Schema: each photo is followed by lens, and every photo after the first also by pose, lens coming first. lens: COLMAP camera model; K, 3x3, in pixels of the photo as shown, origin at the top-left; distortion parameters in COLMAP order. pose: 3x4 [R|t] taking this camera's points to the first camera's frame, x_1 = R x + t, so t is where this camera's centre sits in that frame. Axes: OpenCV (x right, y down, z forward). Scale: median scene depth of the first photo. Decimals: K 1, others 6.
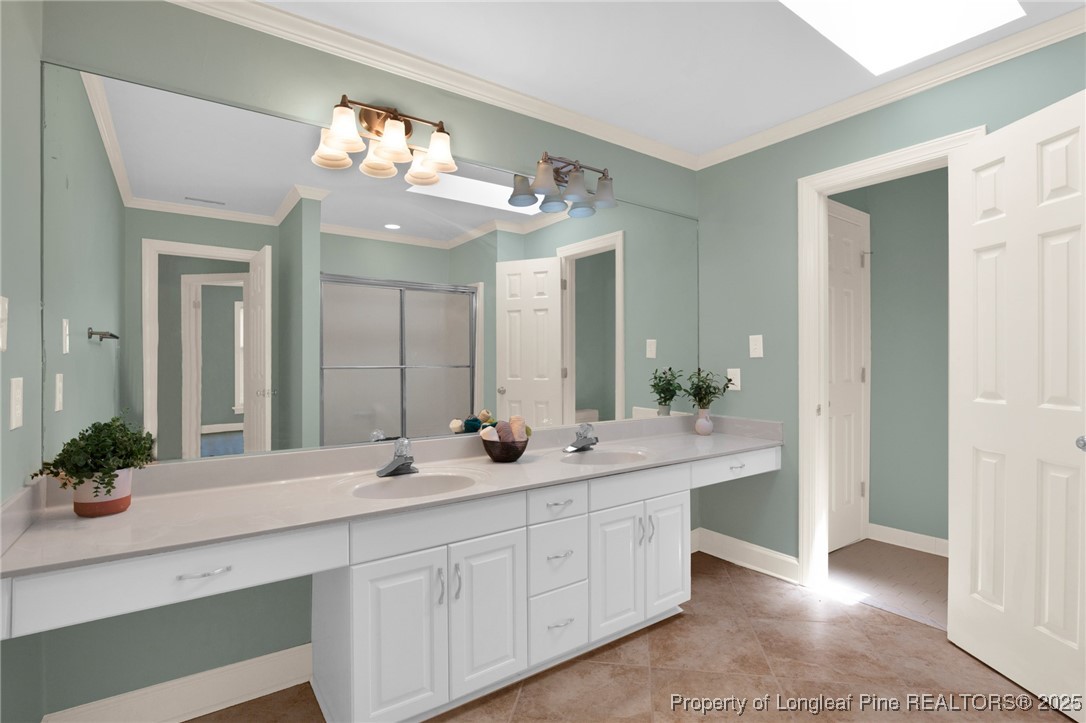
lens RADIAL K [[512.4, 0, 543.5], [0, 512.4, 355.6], [0, 0, 1]] dist [-0.027246, 0.000040]
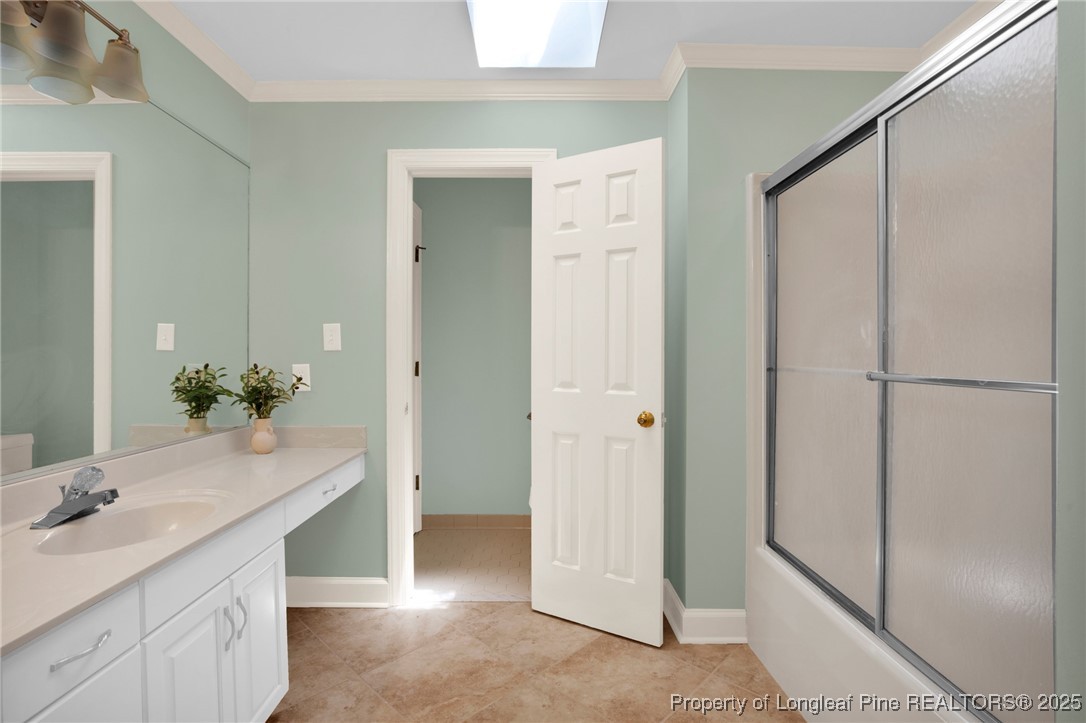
lens RADIAL K [[512.4, 0, 543.5], [0, 512.4, 355.6], [0, 0, 1]] dist [-0.027246, 0.000040]
pose [[0.572643, 0.000793, 0.819804, -0.082756], [-0.009572, 0.999938, 0.005718, 0.004664], [-0.819749, -0.011122, 0.572615, 0.309089]]
